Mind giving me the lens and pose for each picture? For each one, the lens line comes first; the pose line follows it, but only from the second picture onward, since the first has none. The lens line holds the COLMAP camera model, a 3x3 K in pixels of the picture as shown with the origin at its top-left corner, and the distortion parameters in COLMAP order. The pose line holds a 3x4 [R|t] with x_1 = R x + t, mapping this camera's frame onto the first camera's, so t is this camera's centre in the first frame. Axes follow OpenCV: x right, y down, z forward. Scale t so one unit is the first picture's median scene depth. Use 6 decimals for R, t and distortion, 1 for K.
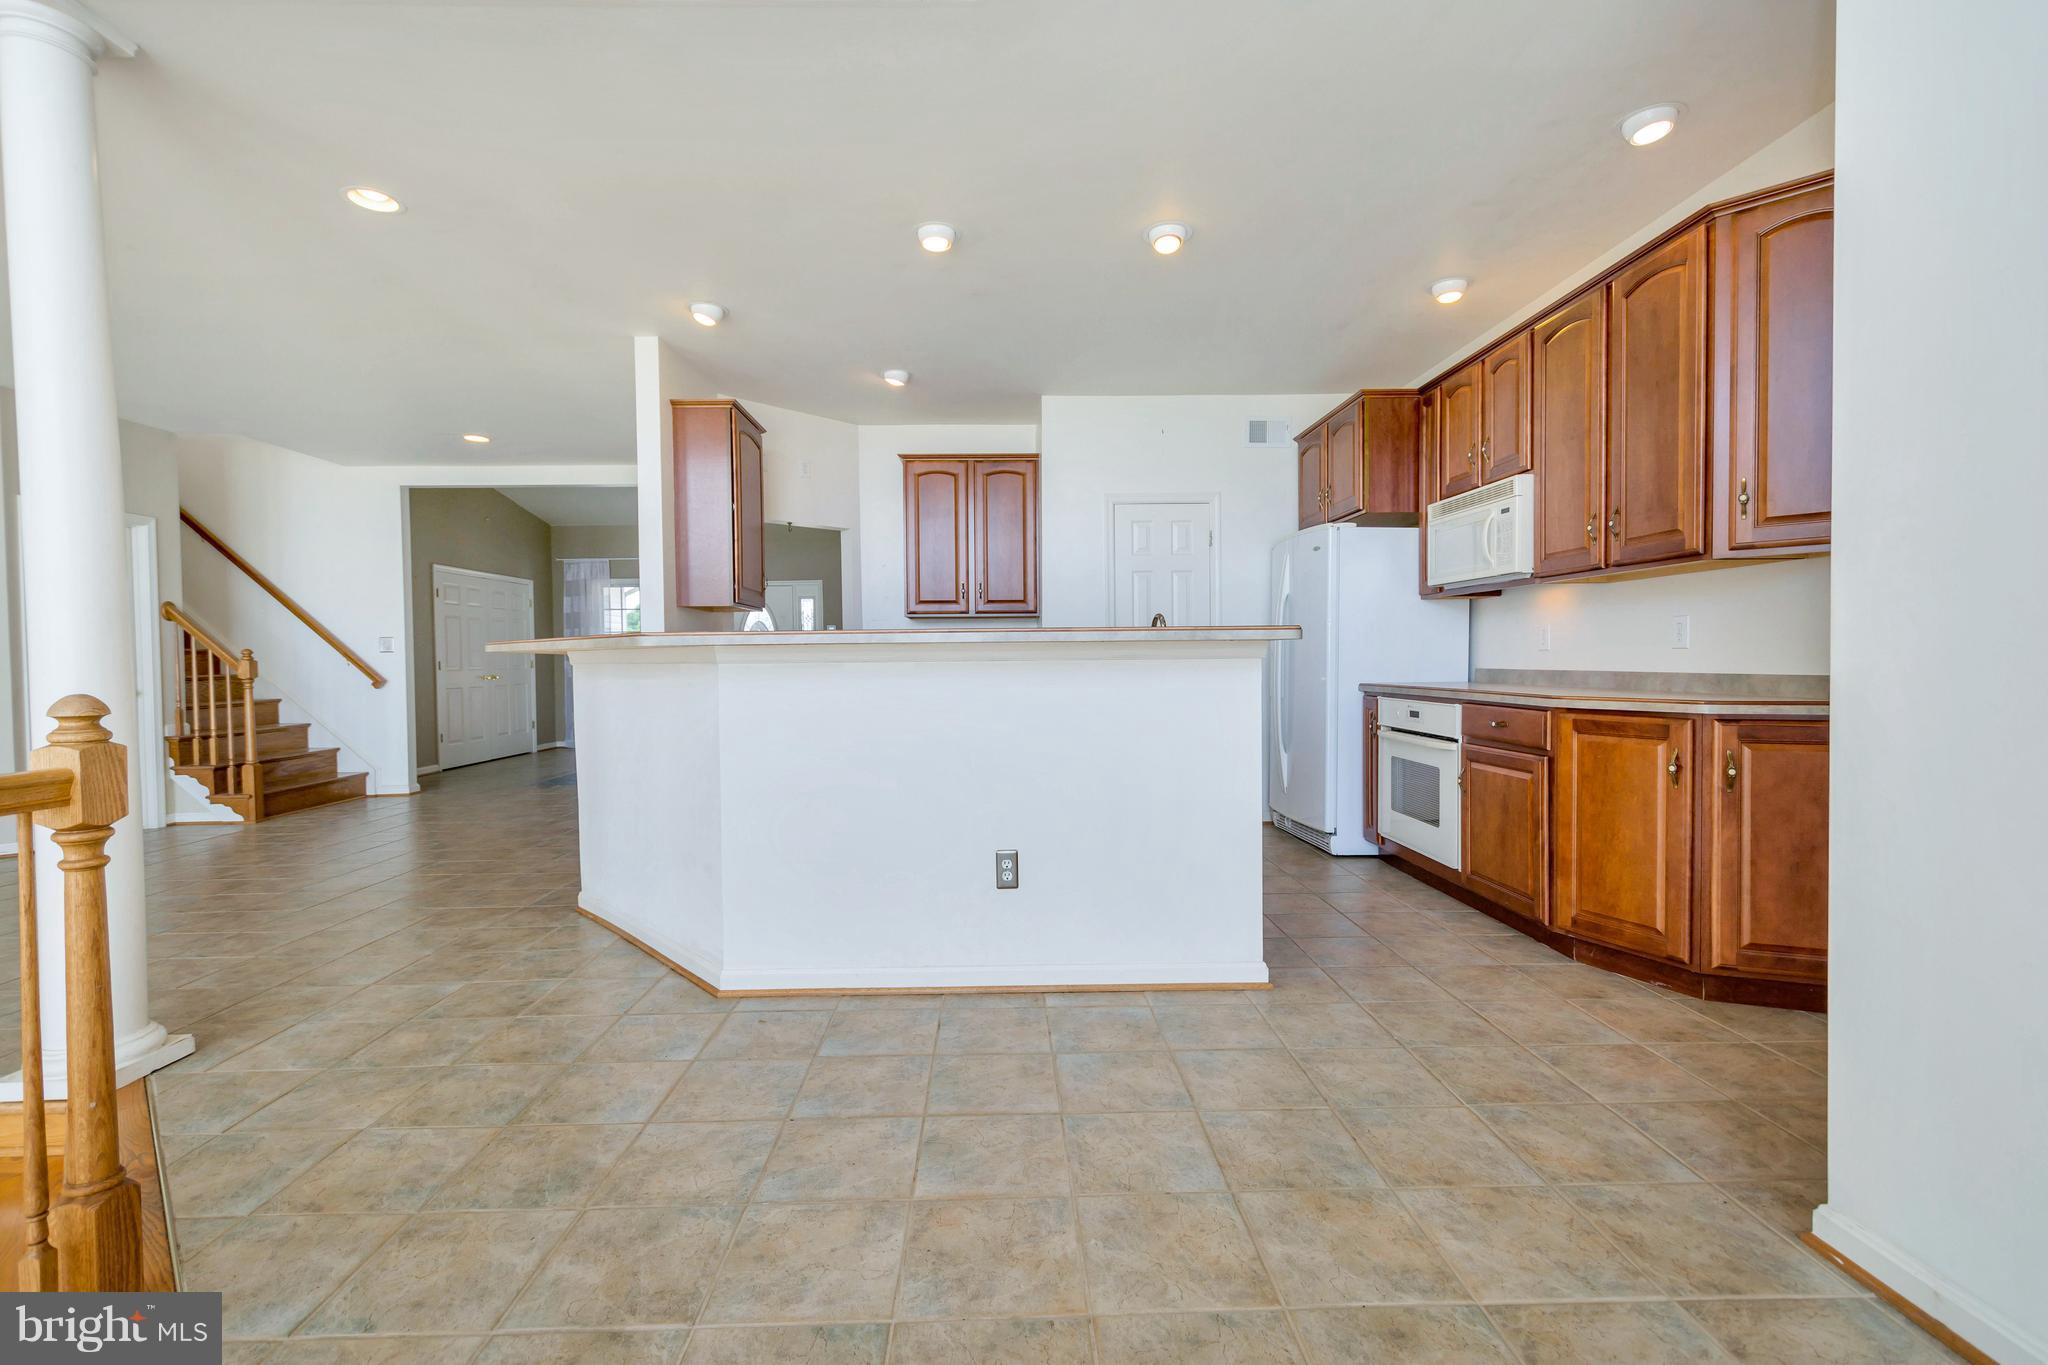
lens RADIAL K [[903.7, 0, 1022.3], [0, 903.7, 684.0], [0, 0, 1]] dist [0.006993, -0.000052]
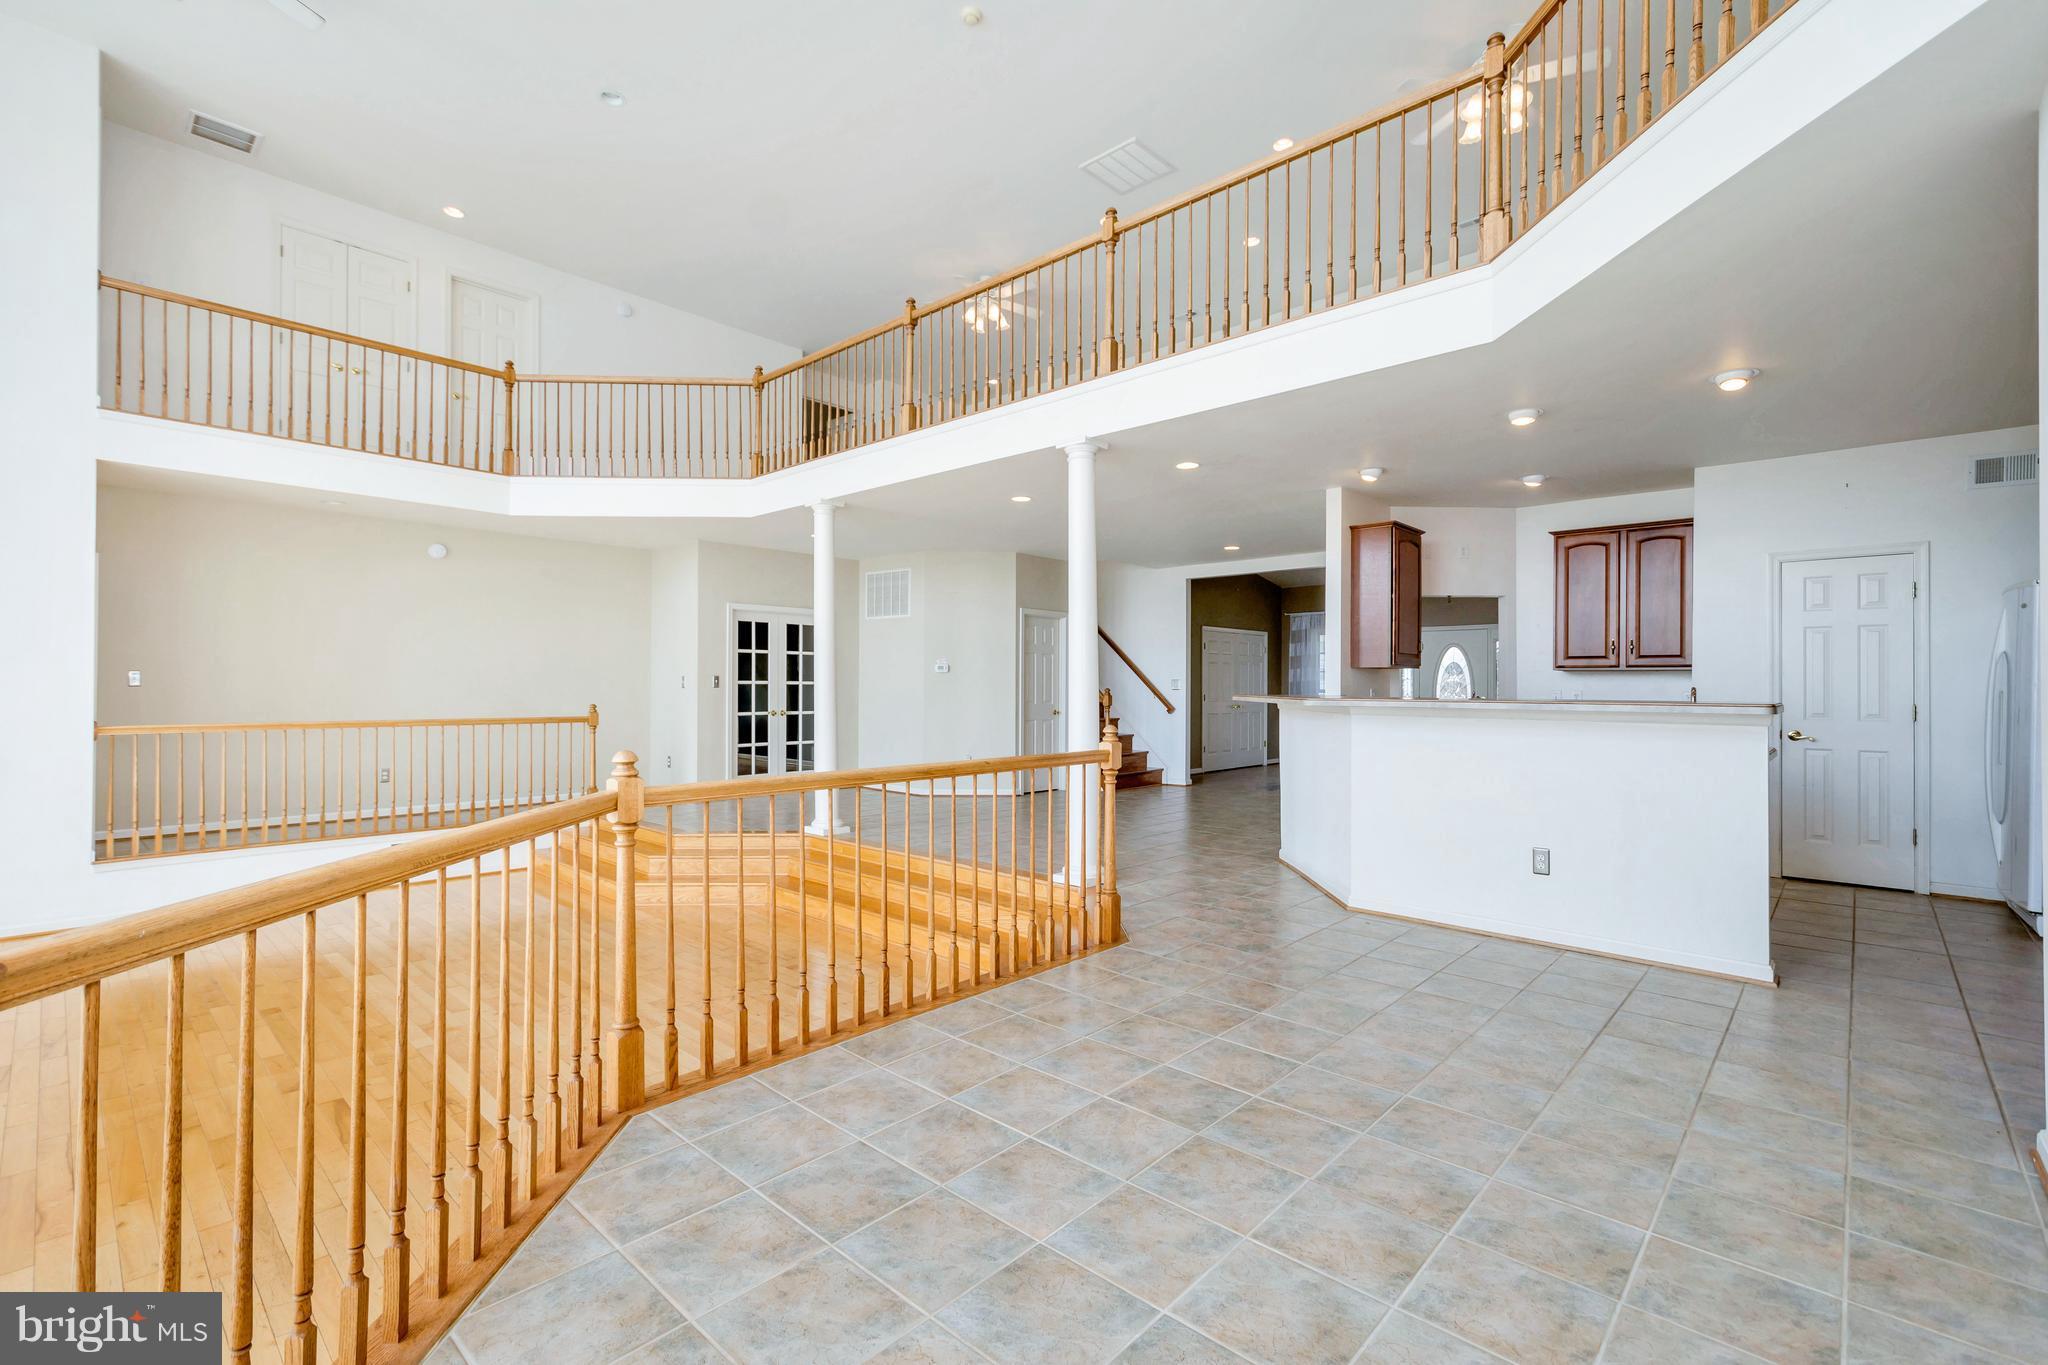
lens RADIAL K [[903.7, 0, 1005.4], [0, 903.7, 678.0], [0, 0, 1]] dist [0.006993, -0.000052]
pose [[0.708938, 0.007756, -0.705228, 0.226275], [-0.032246, 0.999250, -0.021425, -0.019221], [0.704533, 0.037930, 0.708657, -0.378816]]
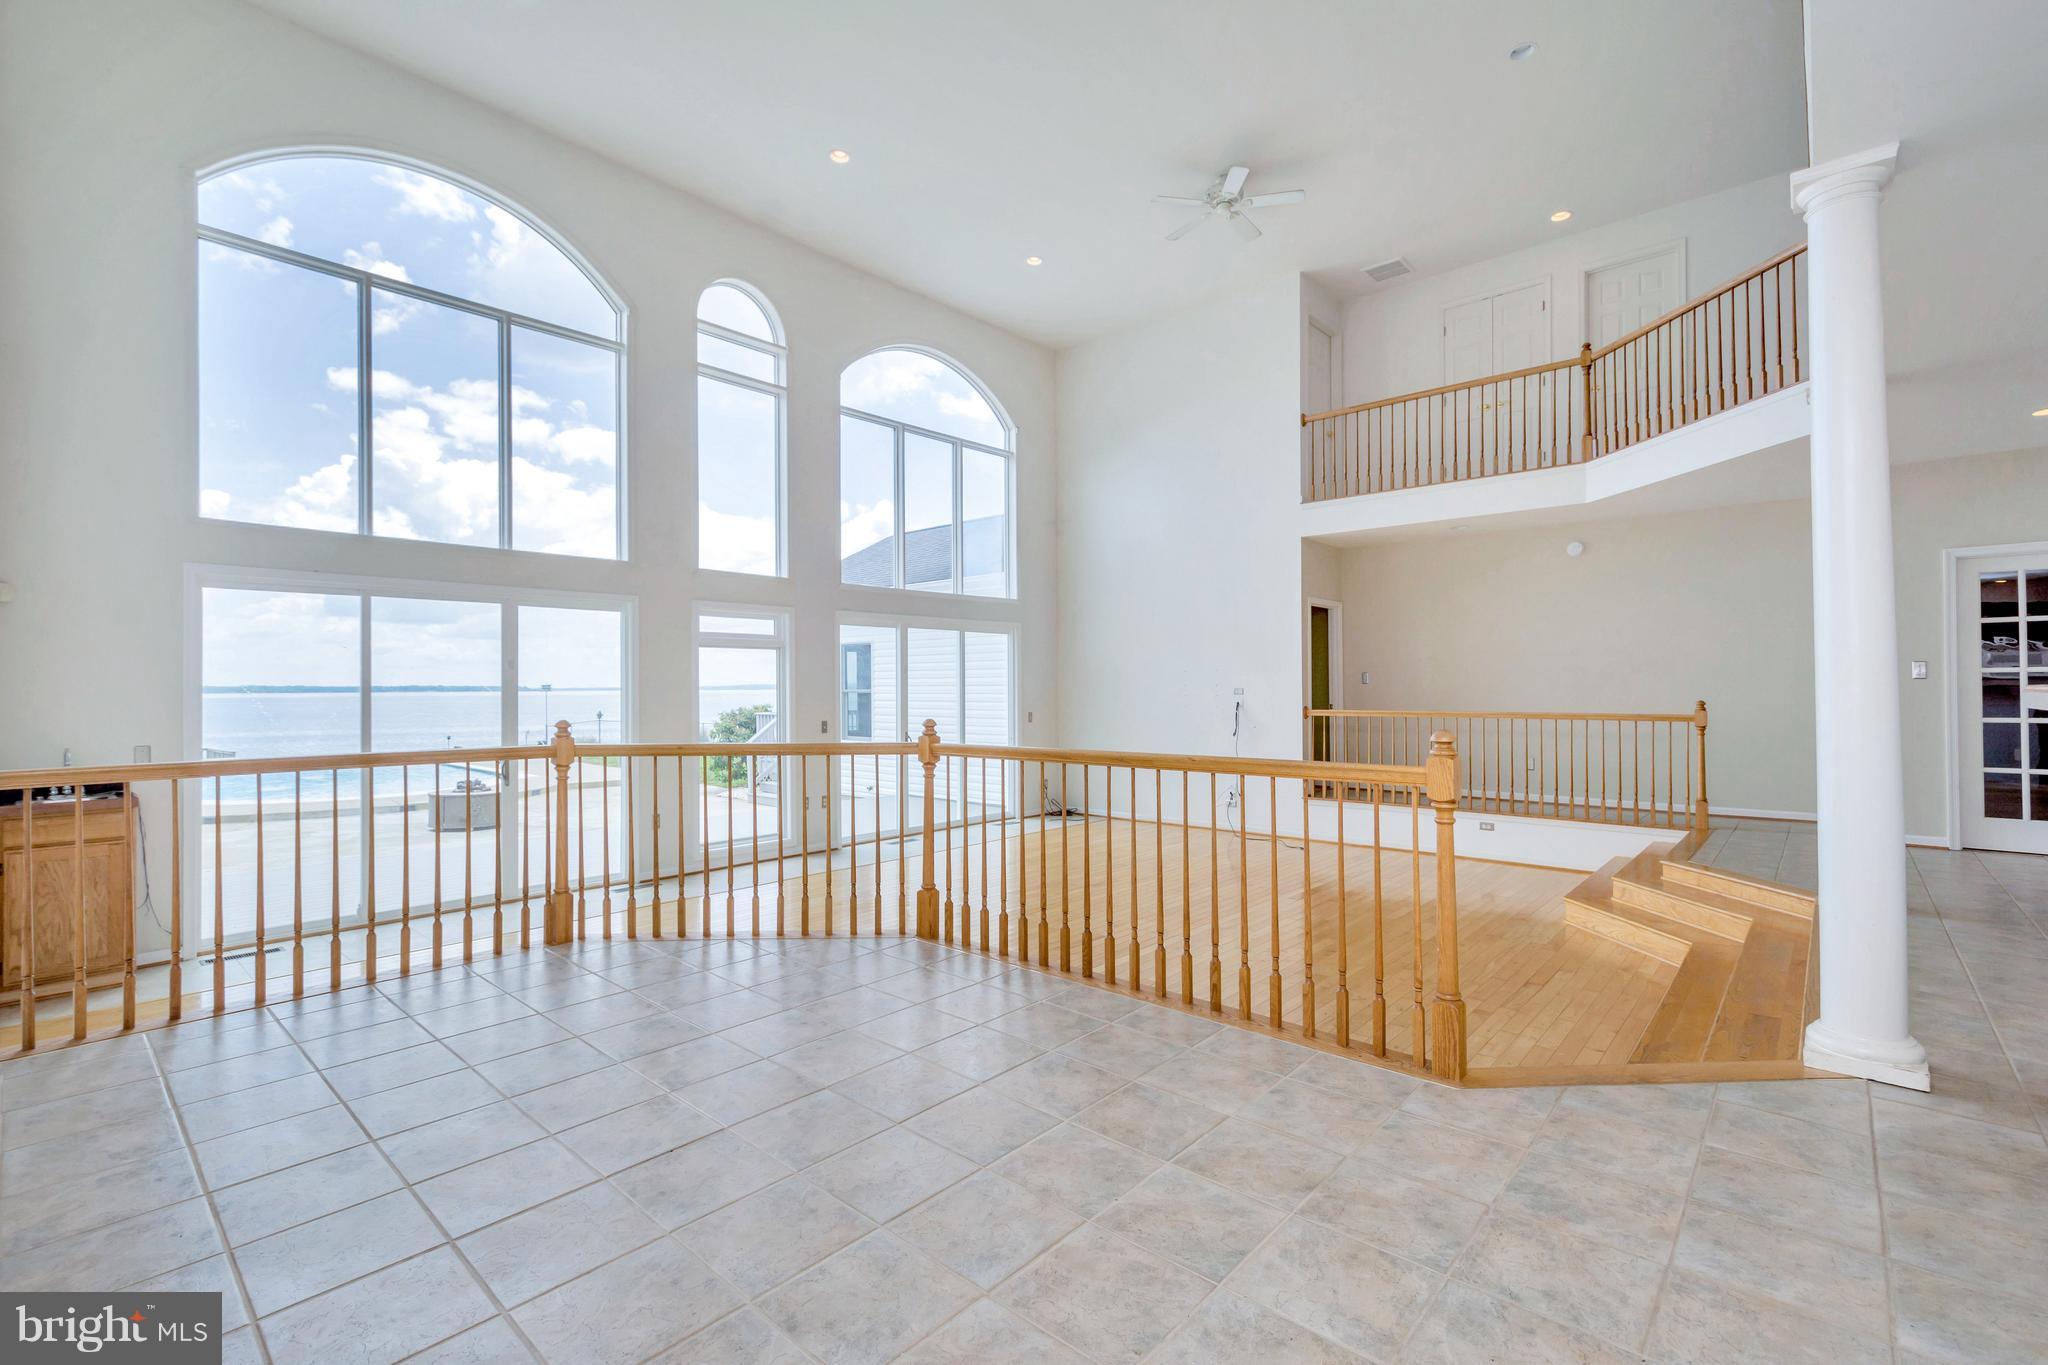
lens RADIAL K [[903.7, 0, 1020.8], [0, 903.7, 673.8], [0, 0, 1]] dist [0.006993, -0.000052]
pose [[-0.691149, 0.004815, -0.722696, 0.256579], [-0.007349, 0.999879, 0.013690, -0.035426], [0.722675, 0.014773, -0.691030, 0.460240]]
